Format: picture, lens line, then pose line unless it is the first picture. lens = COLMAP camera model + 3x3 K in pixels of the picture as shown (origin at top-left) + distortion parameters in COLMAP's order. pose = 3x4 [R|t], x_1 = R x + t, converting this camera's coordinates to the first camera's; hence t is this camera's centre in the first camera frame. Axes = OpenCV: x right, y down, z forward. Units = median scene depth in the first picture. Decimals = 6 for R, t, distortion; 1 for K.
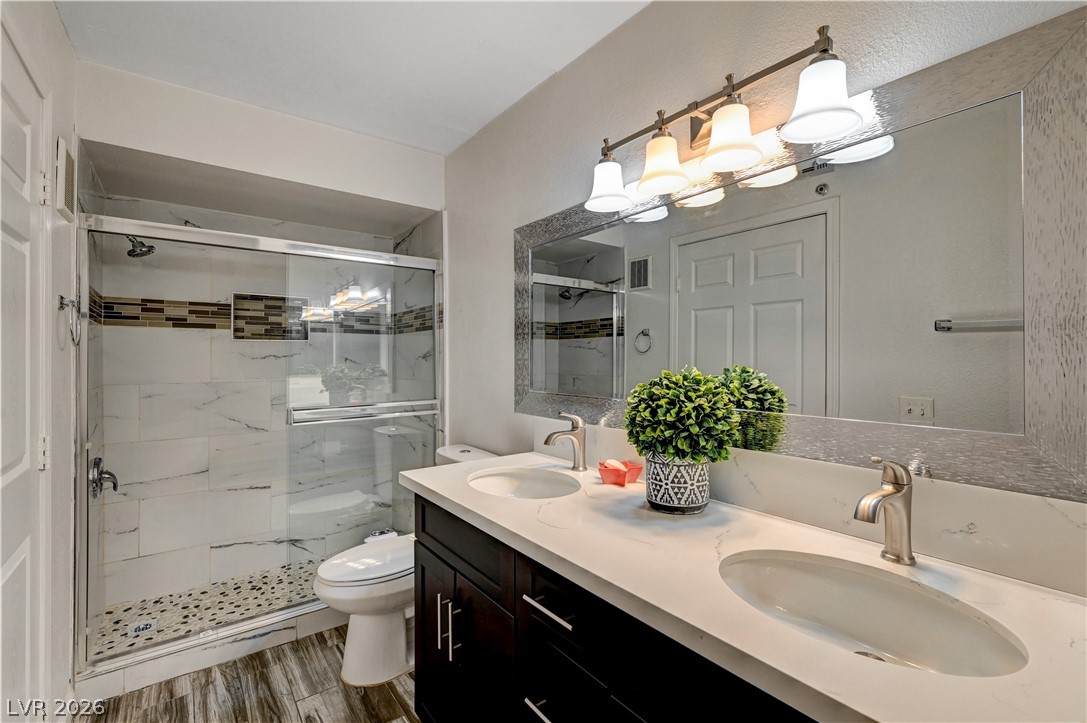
lens RADIAL K [[475.6, 0, 542.8], [0, 475.6, 354.2], [0, 0, 1]] dist [0.003405, -0.000768]
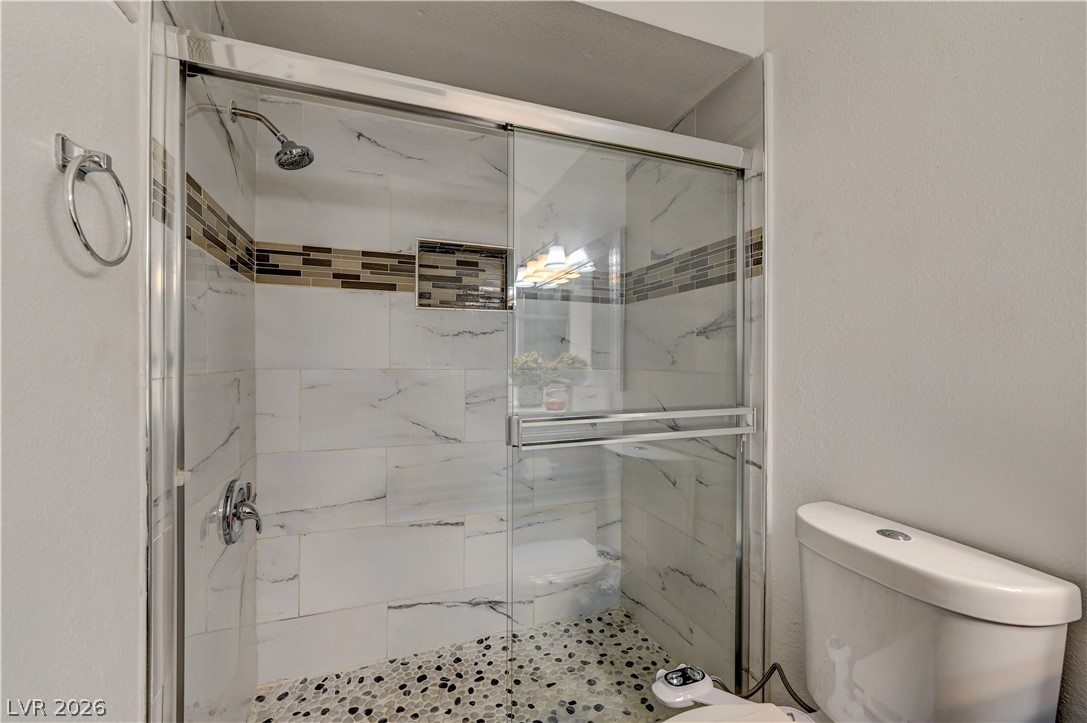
lens RADIAL K [[443.0, 0, 541.4], [0, 443.0, 356.1], [0, 0, 1]] dist [0.001009, -0.000011]
pose [[0.958359, 0.008272, -0.285447, -0.301712], [-0.006655, 0.999956, 0.006633, 0.034843], [0.285489, -0.004457, 0.958371, 0.446300]]
